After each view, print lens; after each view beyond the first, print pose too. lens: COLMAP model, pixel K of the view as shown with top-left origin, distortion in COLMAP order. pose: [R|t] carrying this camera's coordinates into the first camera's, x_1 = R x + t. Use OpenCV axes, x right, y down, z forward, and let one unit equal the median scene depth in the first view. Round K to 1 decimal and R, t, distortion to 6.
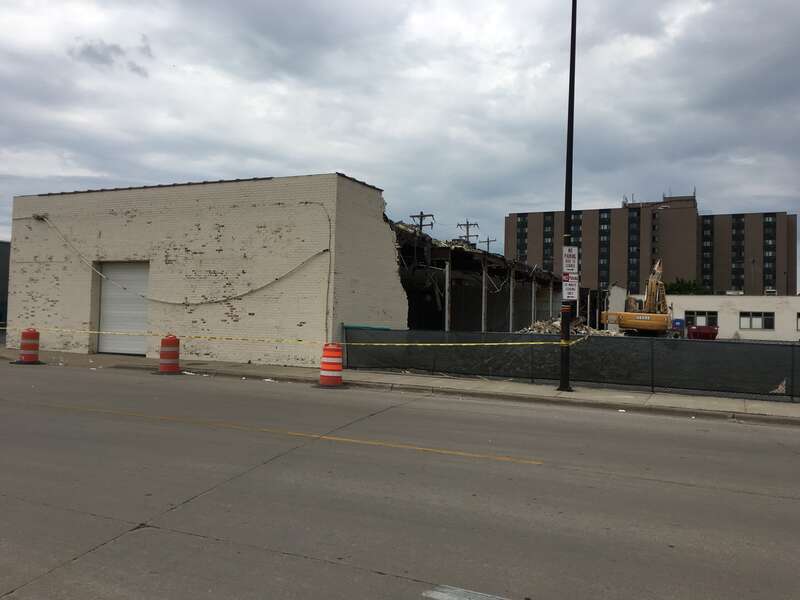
lens RADIAL K [[670.5, 0, 400.0], [0, 670.5, 300.0], [0, 0, 1]] dist [0.005539, 0.001060]
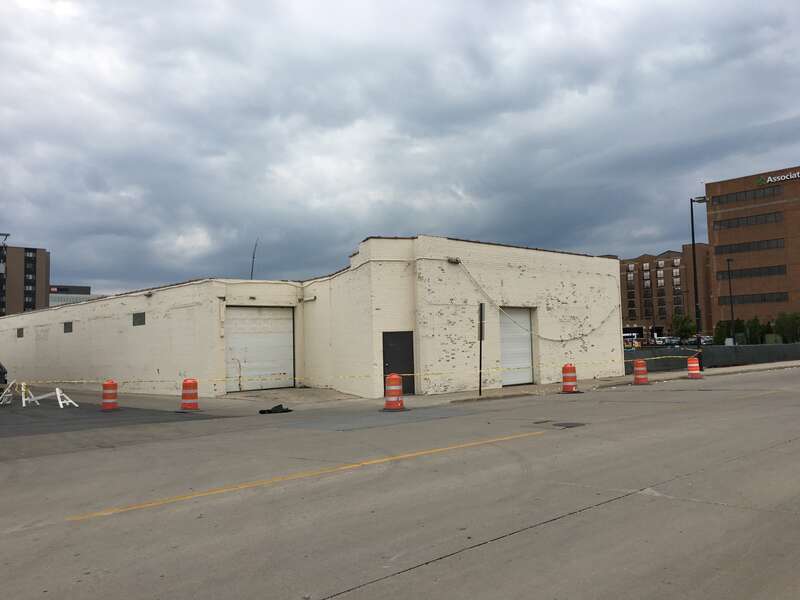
lens RADIAL K [[670.5, 0, 400.0], [0, 670.5, 300.0], [0, 0, 1]] dist [0.005539, 0.001060]
pose [[0.401030, 0.026824, 0.915672, -1.522188], [0.017328, 0.999170, -0.036859, -0.028325], [-0.915901, 0.030648, 0.400232, 0.680500]]
